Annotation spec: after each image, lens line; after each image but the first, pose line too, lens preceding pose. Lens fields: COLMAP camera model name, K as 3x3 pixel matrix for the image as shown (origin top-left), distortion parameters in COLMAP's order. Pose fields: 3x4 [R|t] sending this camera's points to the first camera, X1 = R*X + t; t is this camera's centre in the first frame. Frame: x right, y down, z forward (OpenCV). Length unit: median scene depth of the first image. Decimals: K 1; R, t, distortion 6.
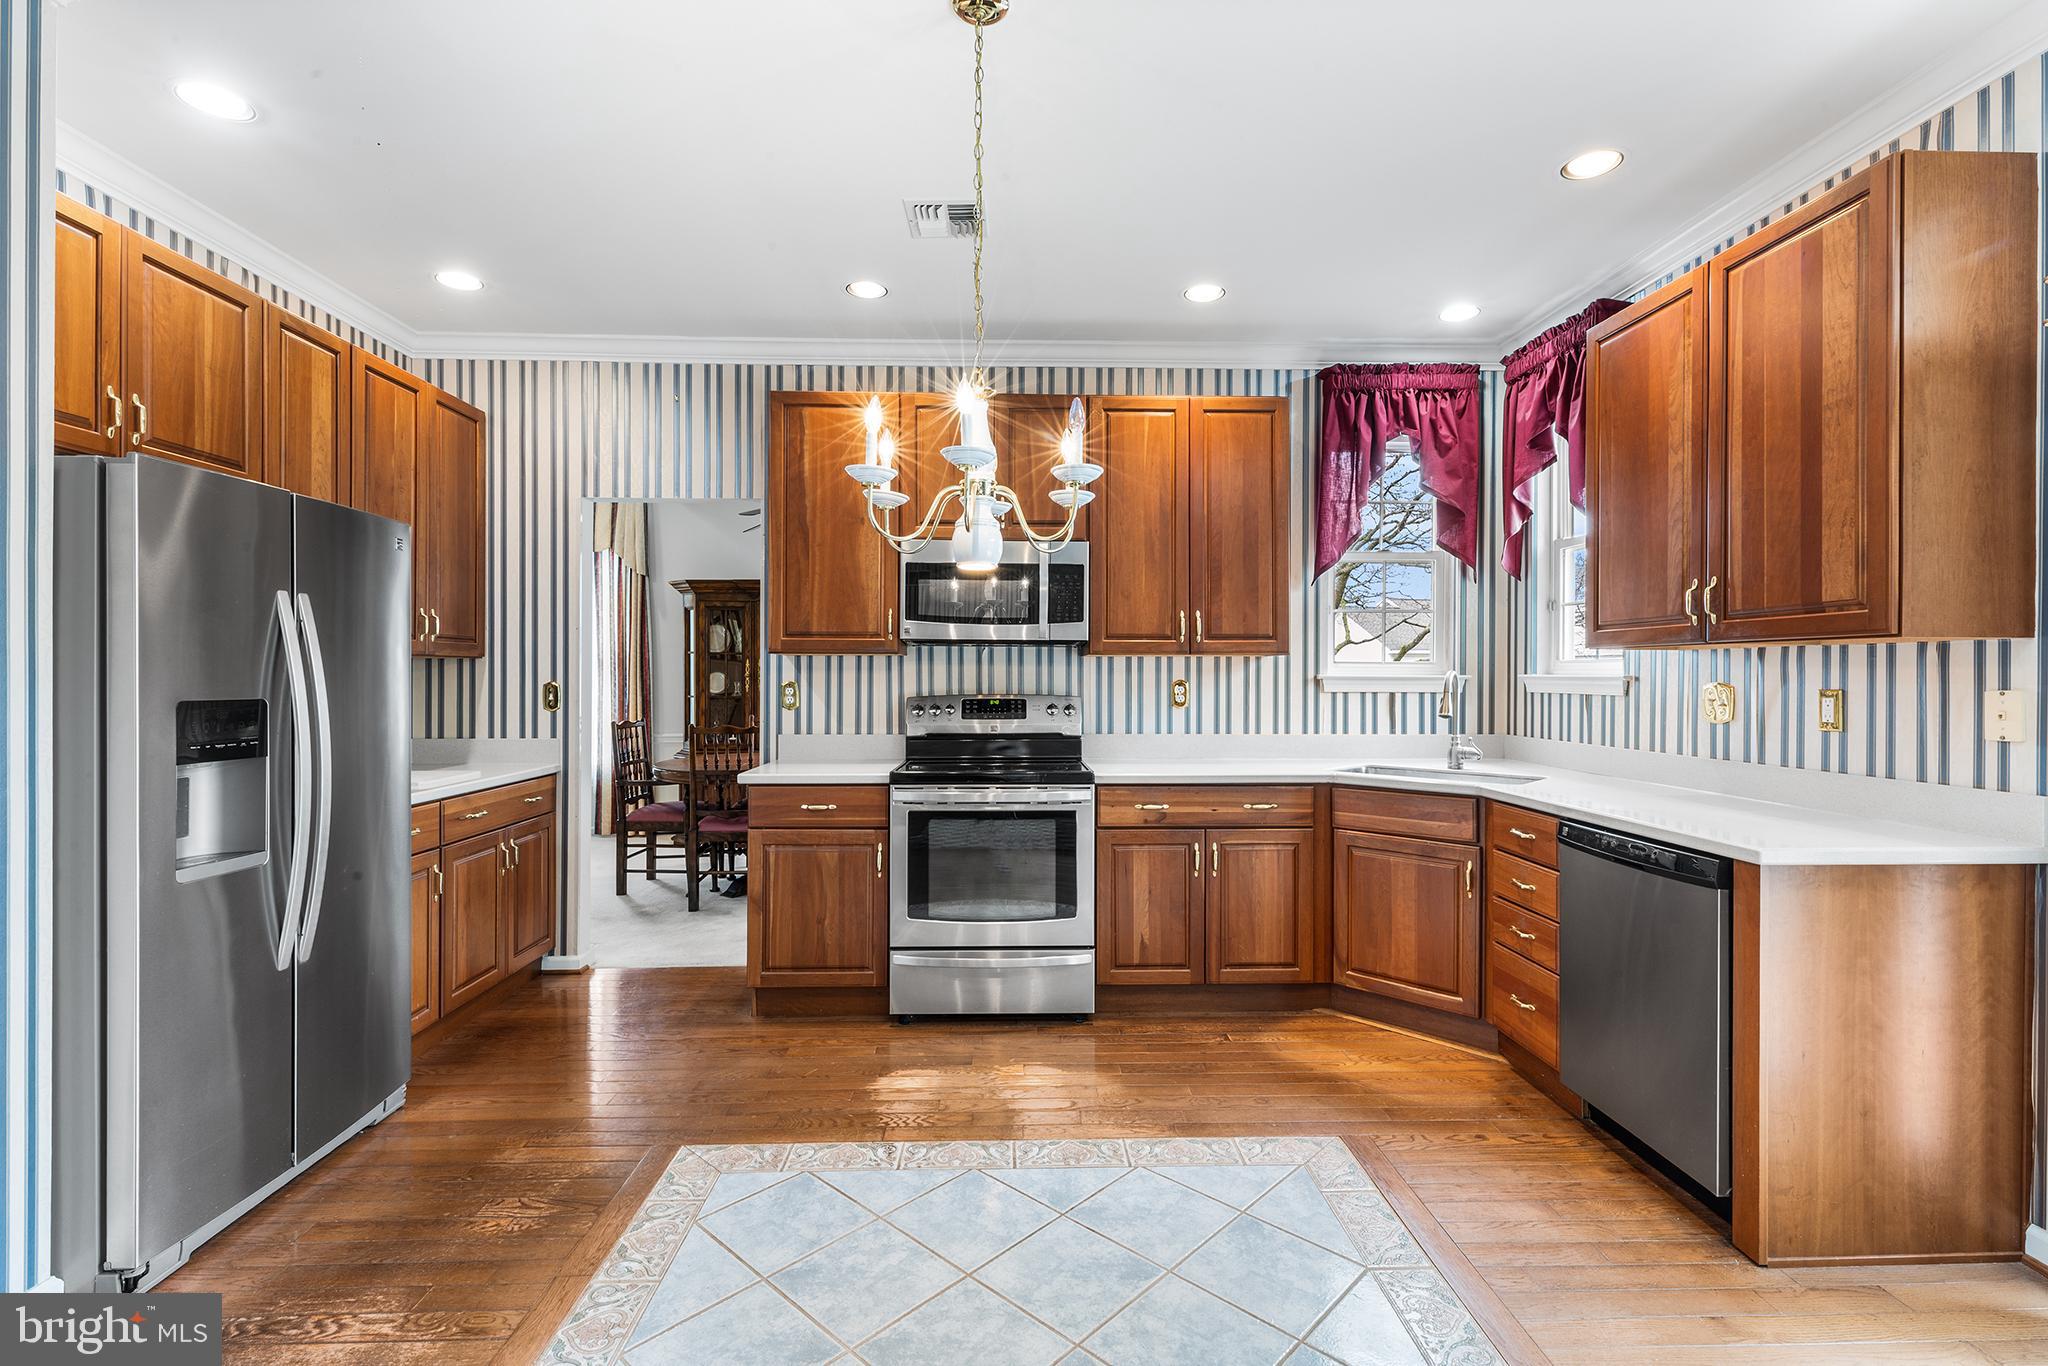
lens RADIAL K [[930.7, 0, 1025.3], [0, 930.7, 677.1], [0, 0, 1]] dist [0.000655, -0.000121]
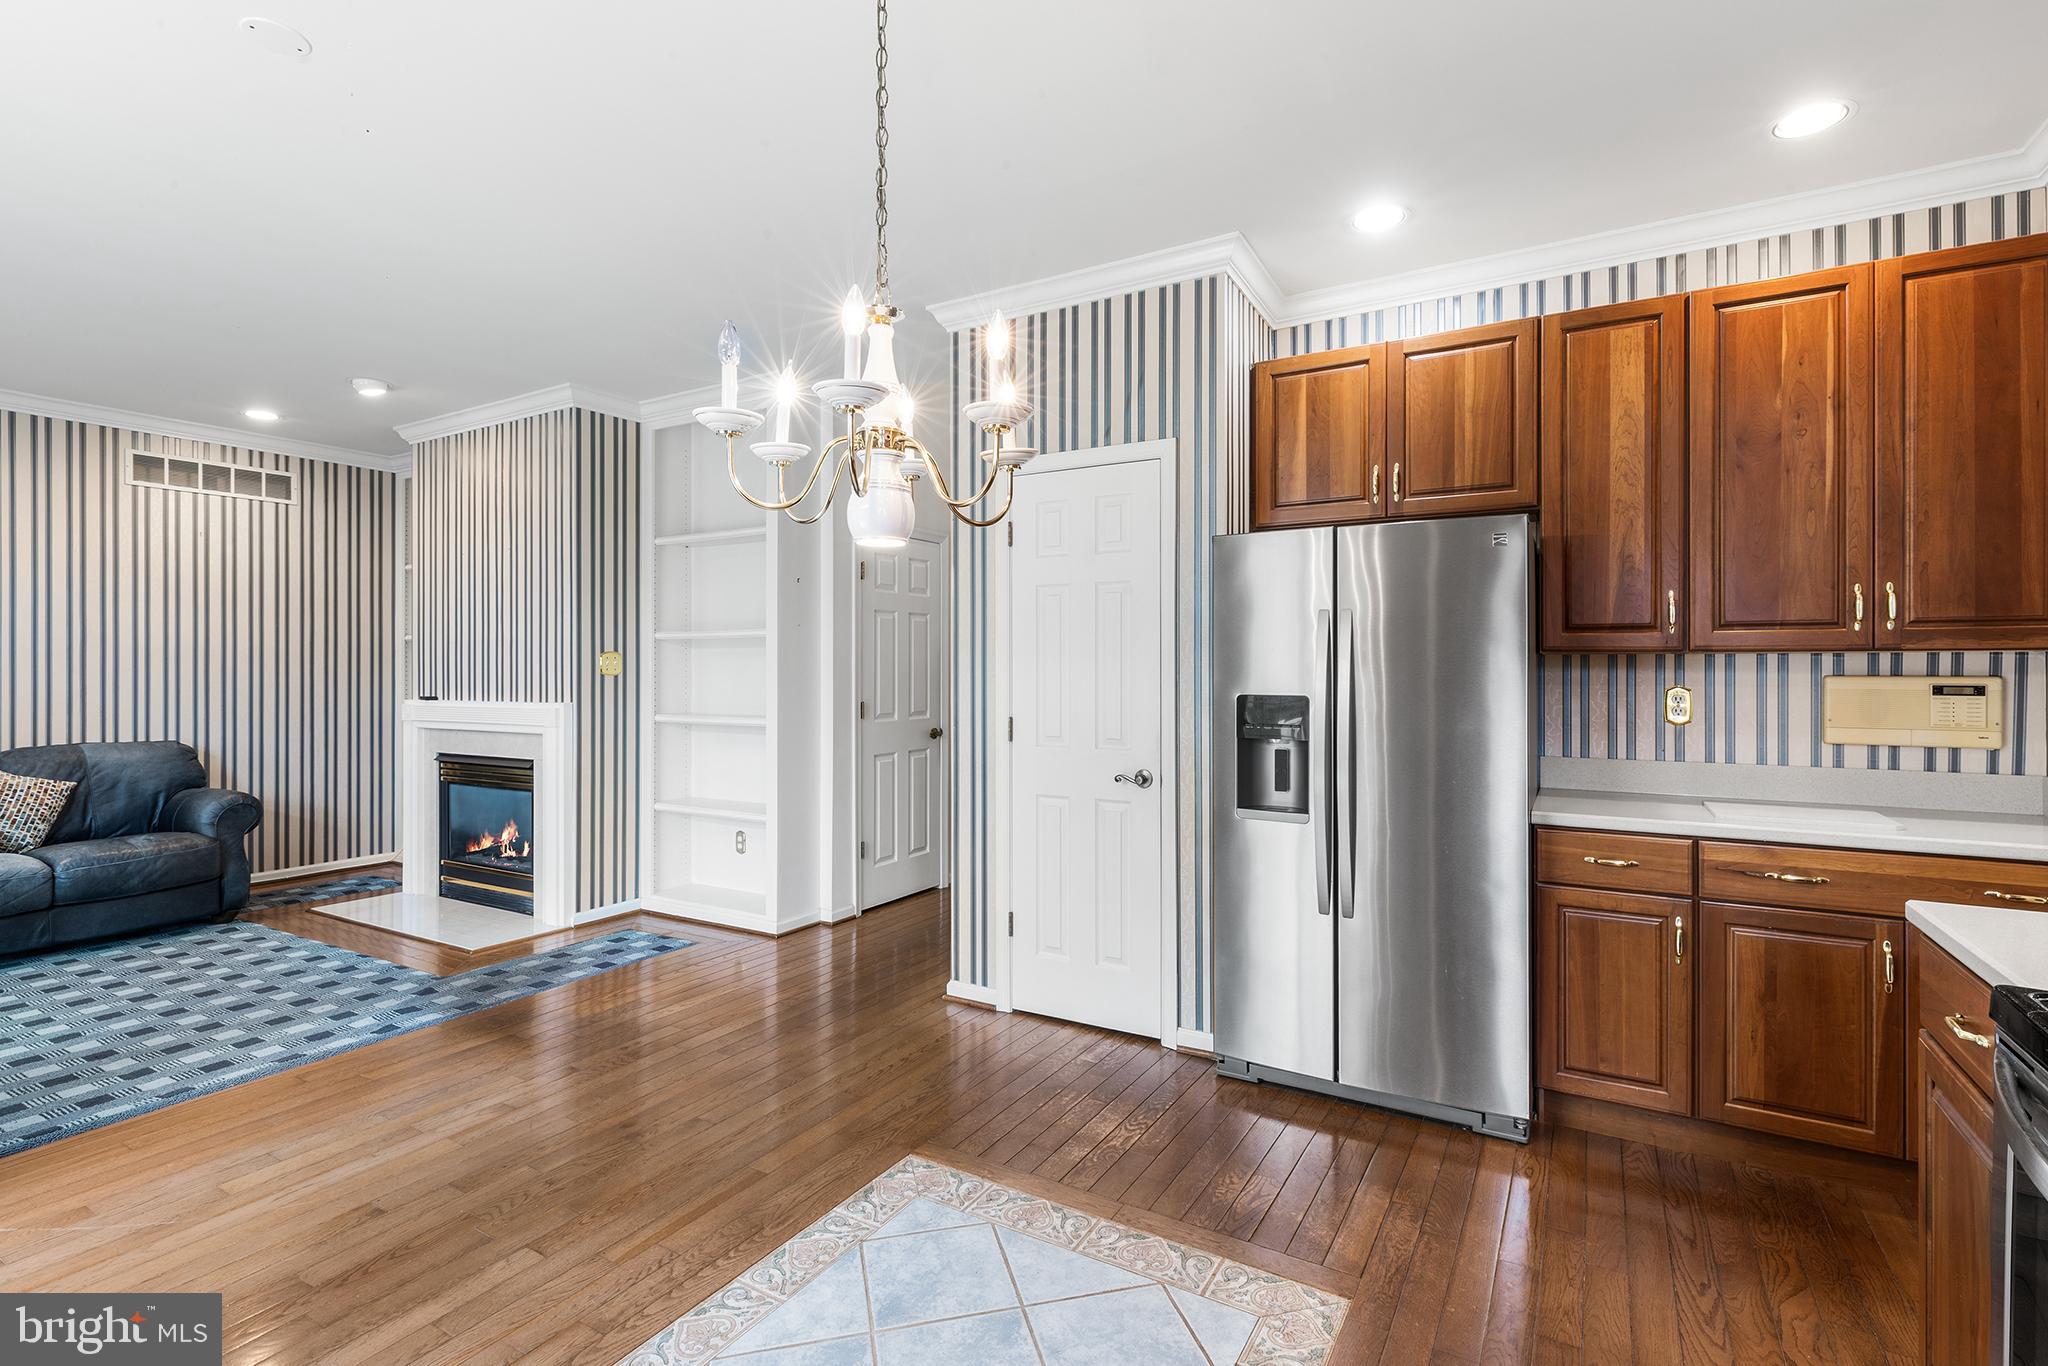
lens RADIAL K [[949.3, 0, 1031.1], [0, 949.3, 665.1], [0, 0, 1]] dist [0.003614, 0.000146]
pose [[-0.533428, -0.003318, -0.845839, 0.312123], [-0.000522, 0.999993, -0.003593, -0.008645], [0.845845, -0.001475, -0.533426, 0.870175]]
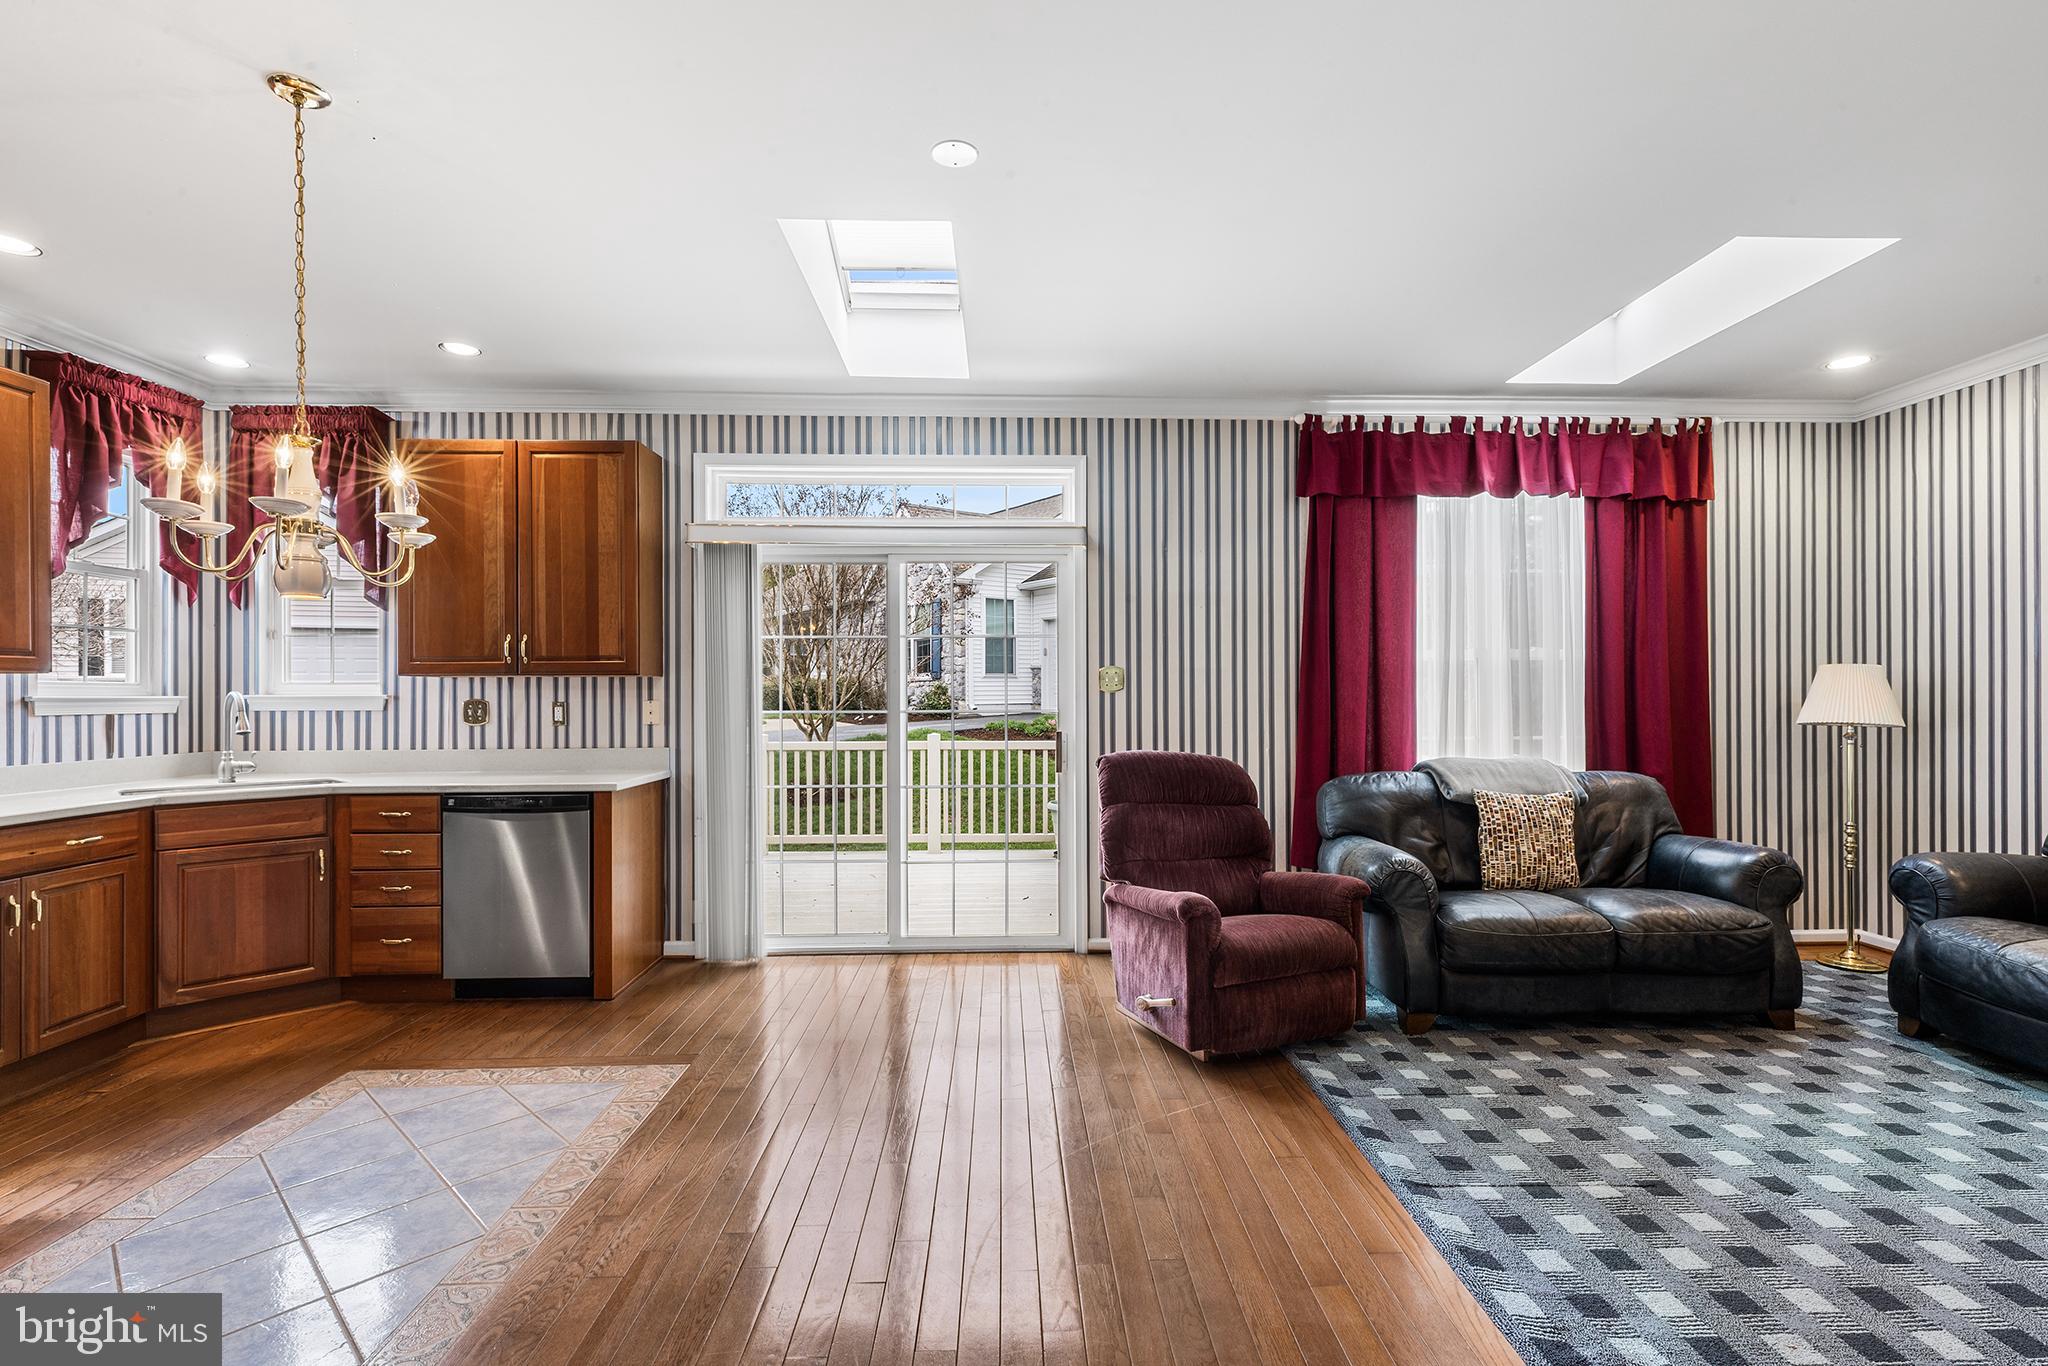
lens RADIAL K [[941.2, 0, 1032.1], [0, 941.2, 694.2], [0, 0, 1]] dist [0.003736, -0.000400]
pose [[-0.003867, -0.003170, 0.999987, -0.675724], [0.006451, 0.999974, 0.003195, -0.001141], [-0.999972, 0.006463, -0.003846, 0.077218]]
